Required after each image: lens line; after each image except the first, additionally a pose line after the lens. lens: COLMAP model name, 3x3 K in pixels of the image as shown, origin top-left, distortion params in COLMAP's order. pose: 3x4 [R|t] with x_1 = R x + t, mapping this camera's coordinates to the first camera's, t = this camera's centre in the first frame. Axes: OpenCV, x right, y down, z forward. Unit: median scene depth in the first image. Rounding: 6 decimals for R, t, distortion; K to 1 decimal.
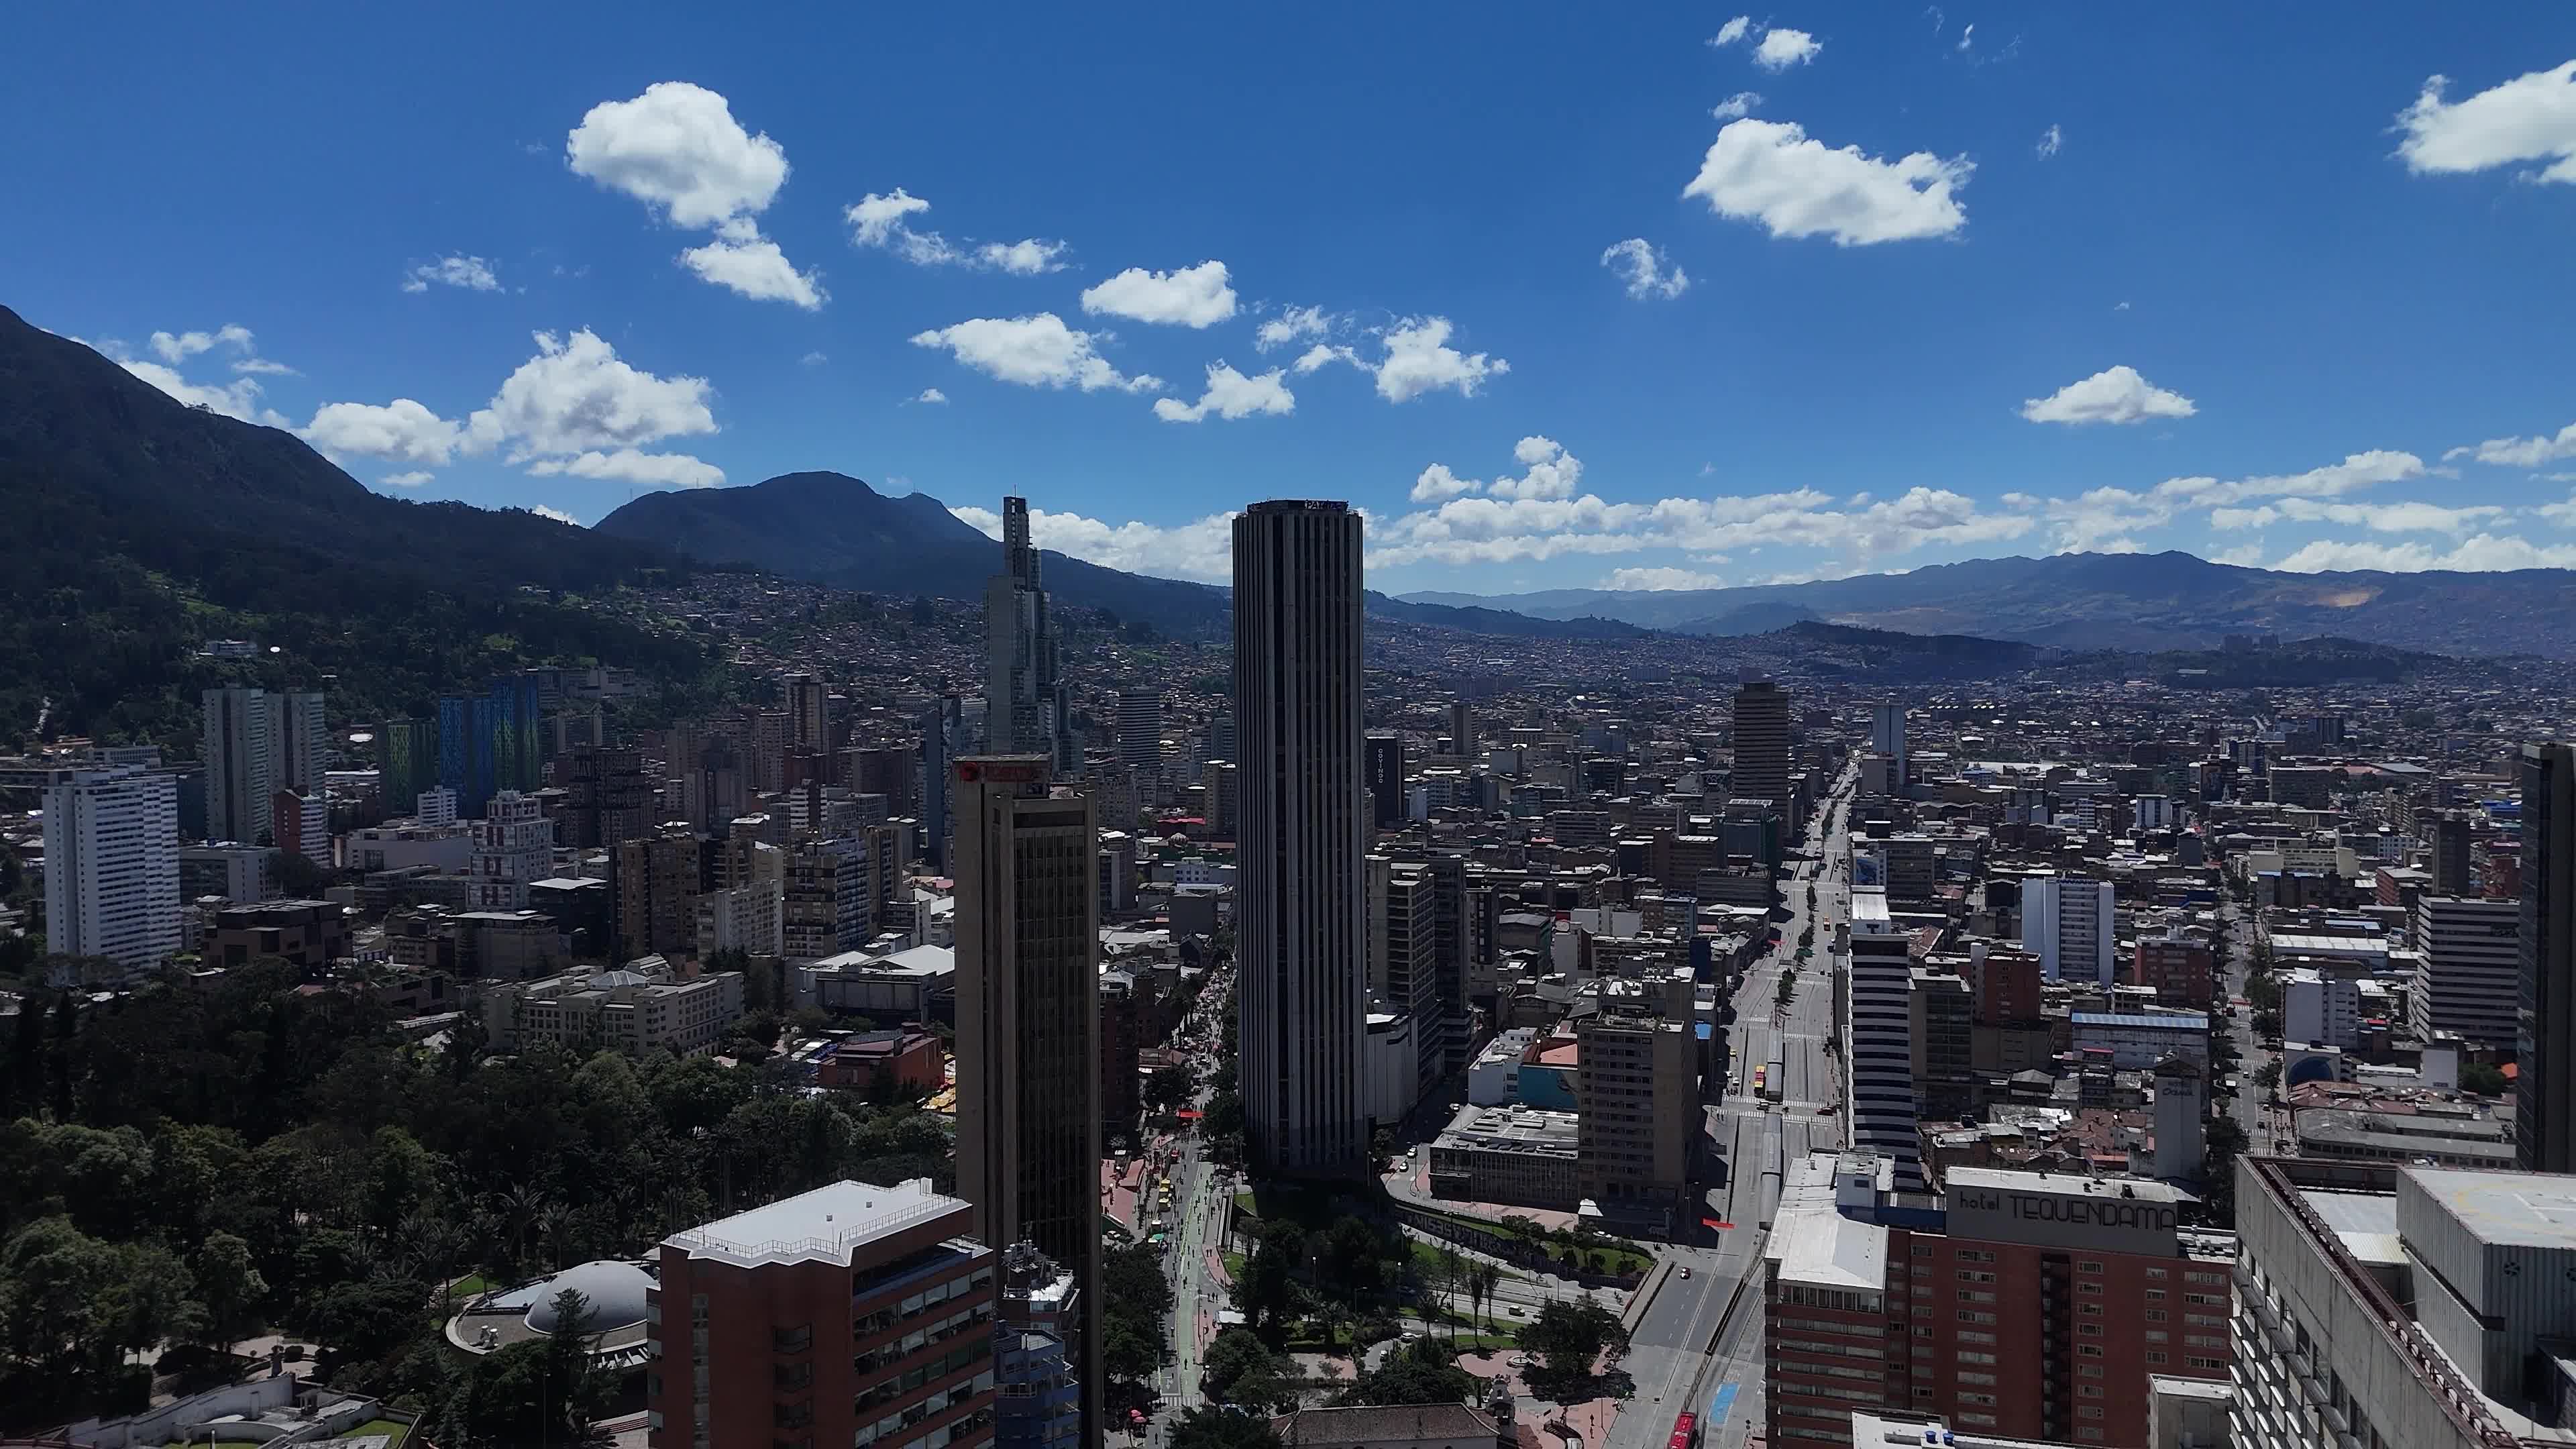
lens RADIAL K [[1902.1, 0, 1300.1], [0, 1902.1, 730.3], [0, 0, 1]] dist [0.095131, -0.105288]
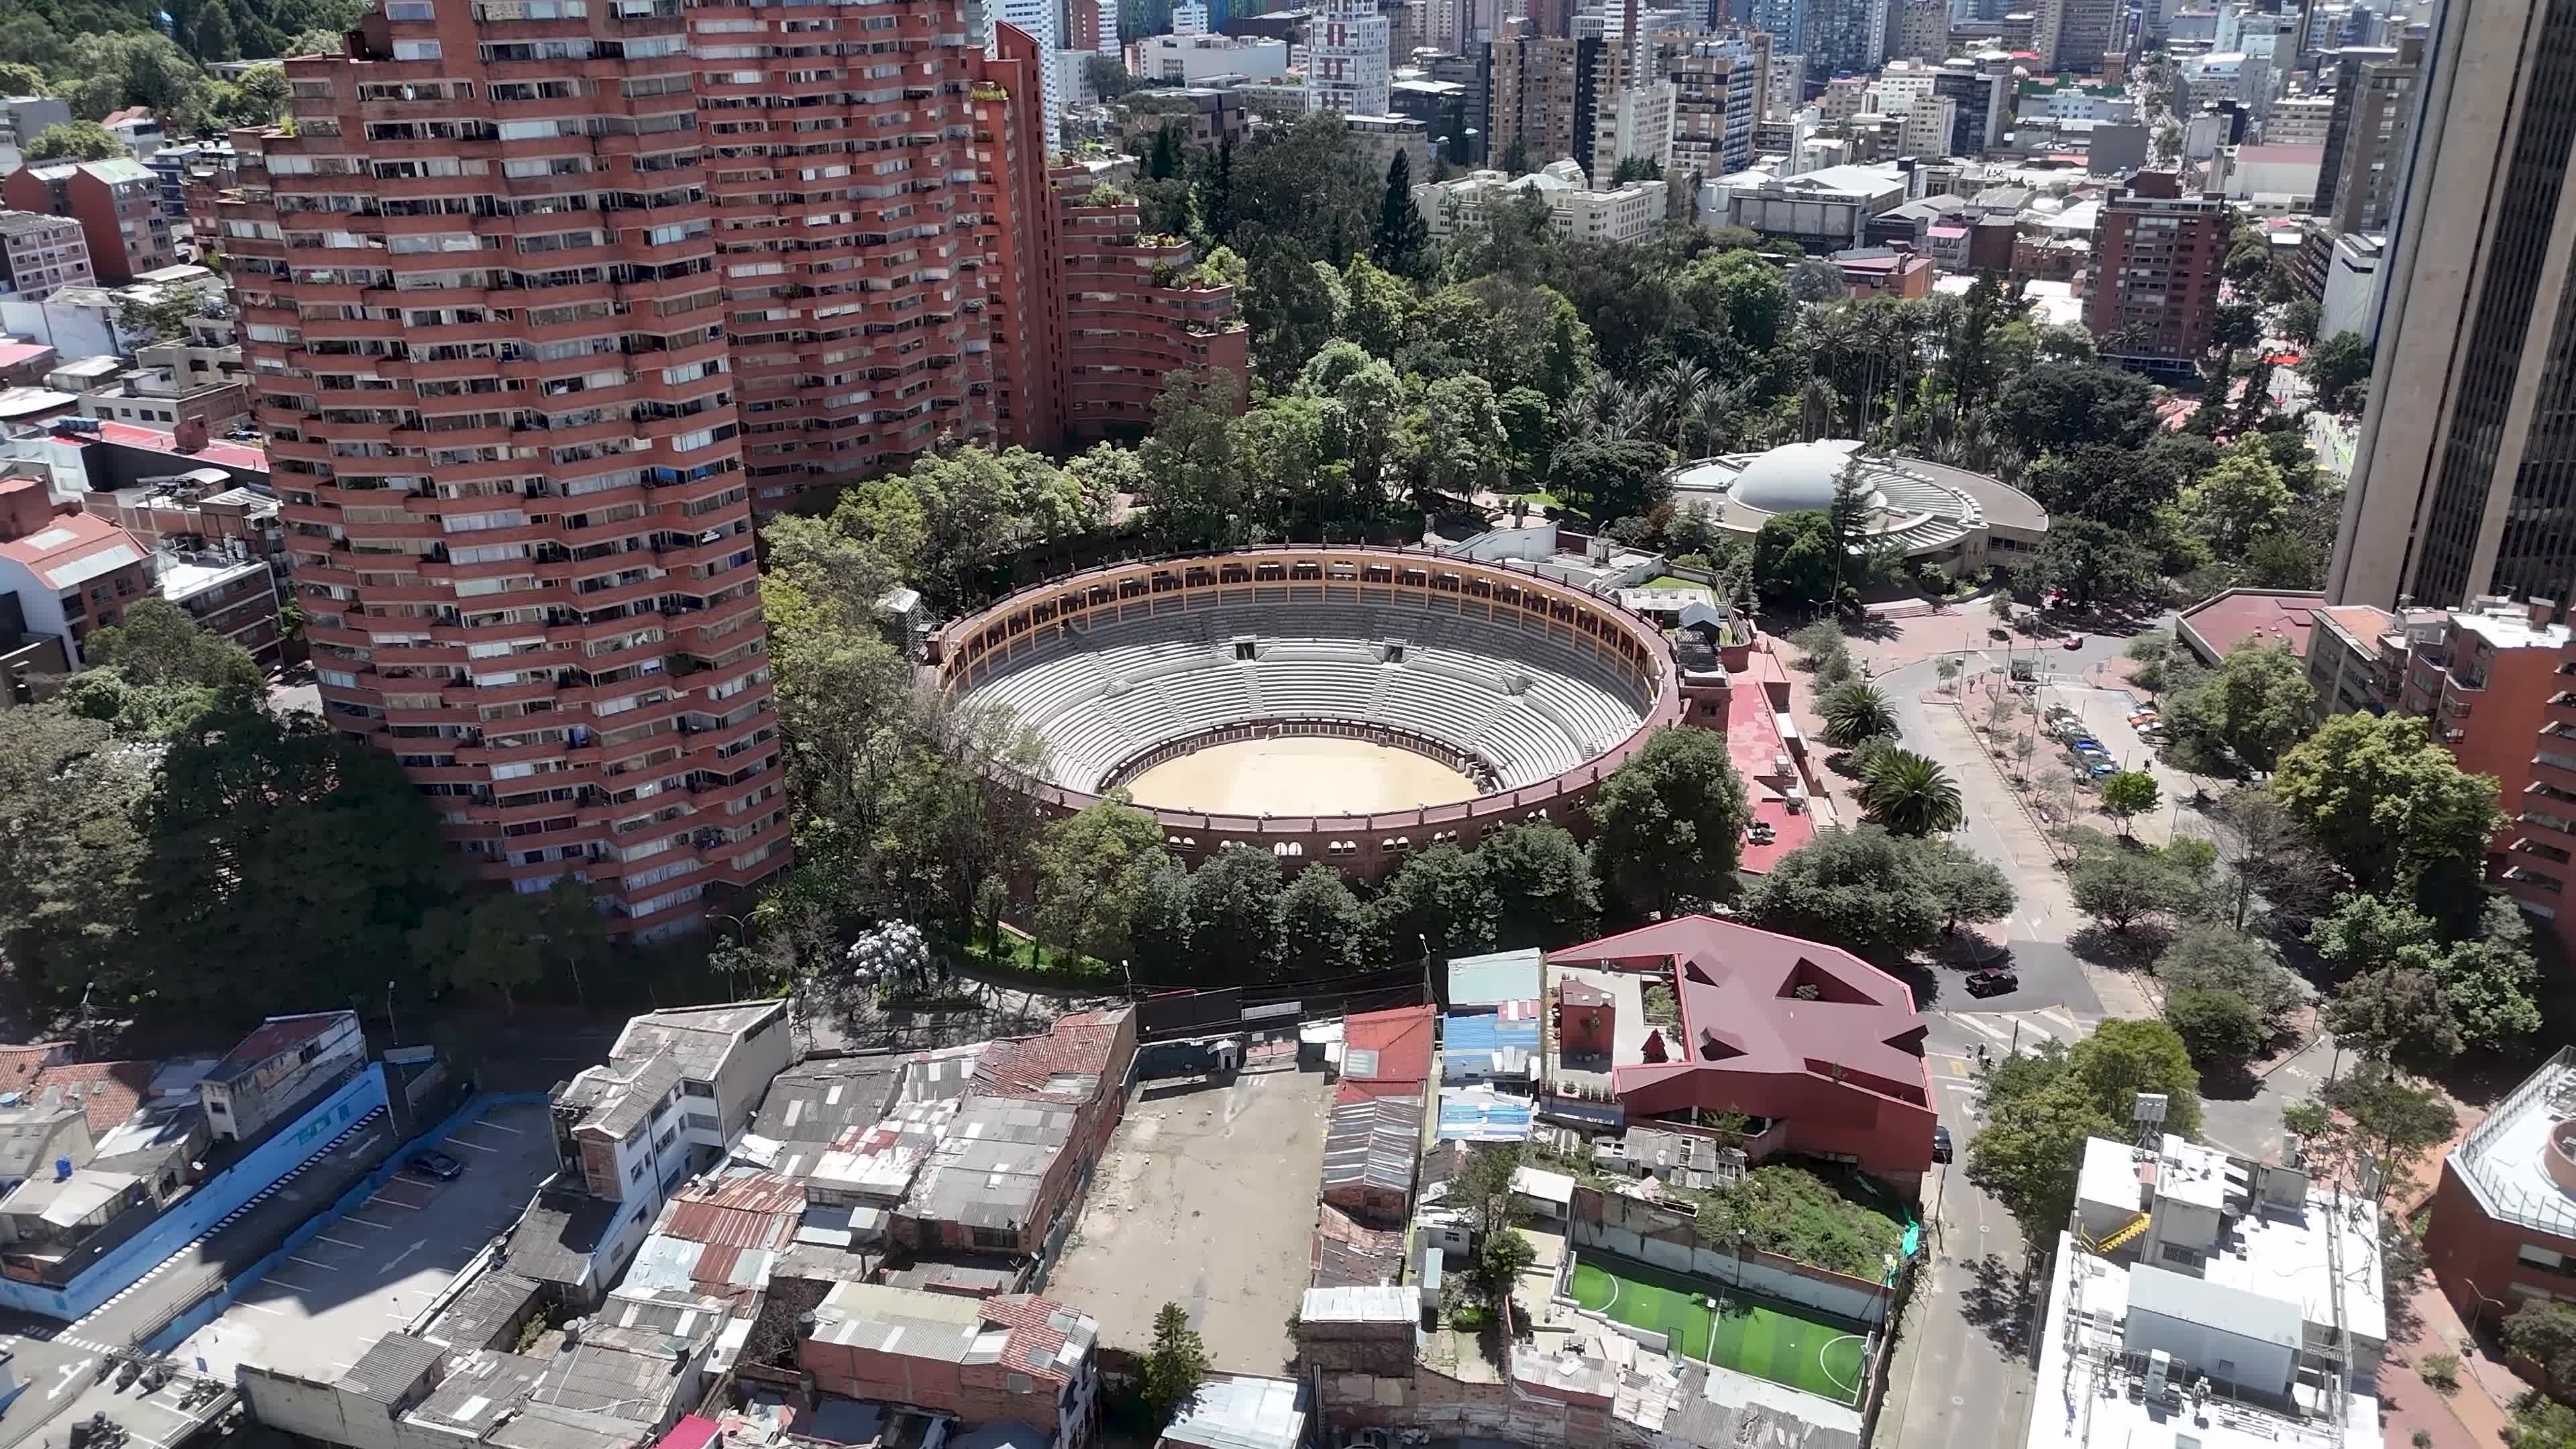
lens RADIAL K [[1943.1, 0, 1301.9], [0, 1943.1, 732.9], [0, 0, 1]] dist [0.071977, -0.061450]
pose [[0.960983, 0.109237, -0.254123, -0.106289], [-0.013463, 0.936099, 0.351478, 0.026021], [0.276279, -0.334343, 0.901046, 0.020744]]
